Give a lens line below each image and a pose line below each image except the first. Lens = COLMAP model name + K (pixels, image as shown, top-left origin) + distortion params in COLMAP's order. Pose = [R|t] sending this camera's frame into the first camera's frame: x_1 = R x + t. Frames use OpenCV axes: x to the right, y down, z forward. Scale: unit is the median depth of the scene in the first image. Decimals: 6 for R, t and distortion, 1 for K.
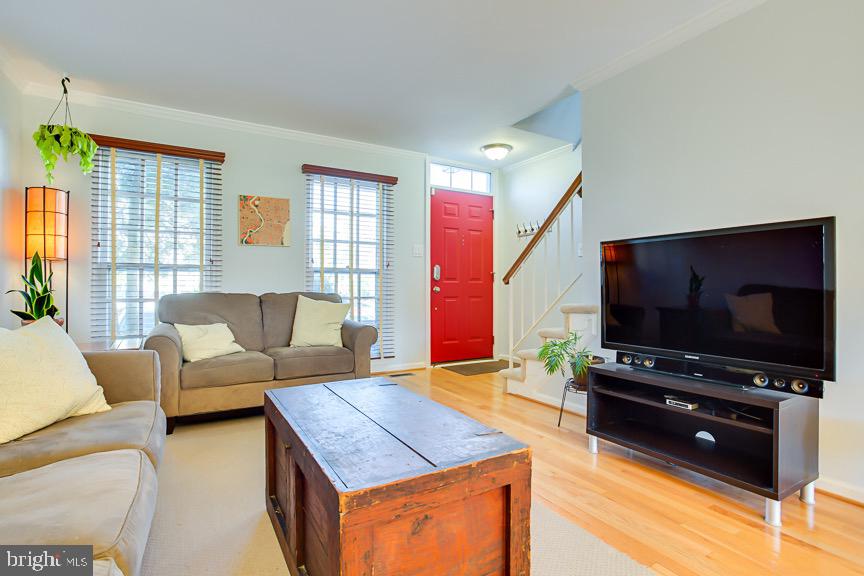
lens RADIAL K [[413.8, 0, 433.4], [0, 413.8, 288.8], [0, 0, 1]] dist [-0.020677, 0.005247]
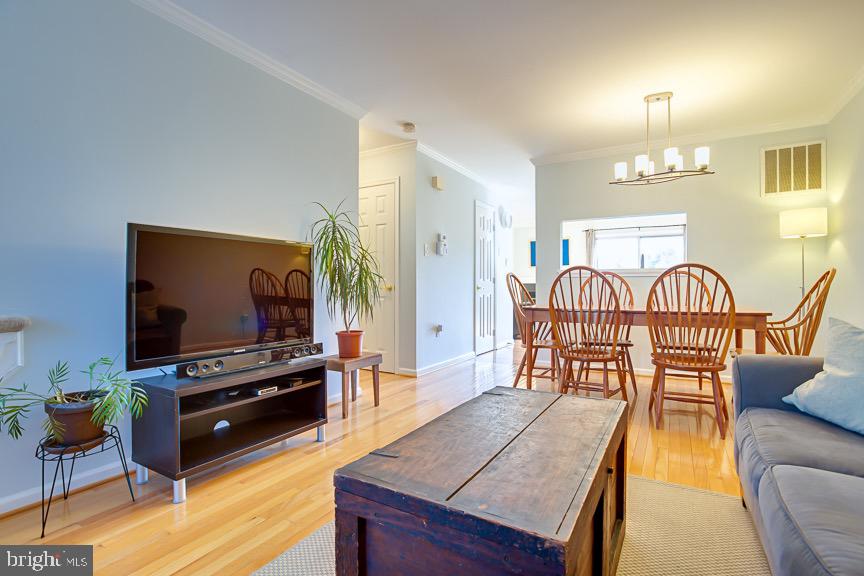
lens RADIAL K [[413.8, 0, 437.3], [0, 413.8, 286.7], [0, 0, 1]] dist [-0.020677, 0.005247]
pose [[-0.492368, 0.002726, 0.870383, -0.689573], [-0.000669, 0.999994, -0.003511, -0.000071], [-0.870387, -0.002311, -0.492363, 1.297426]]
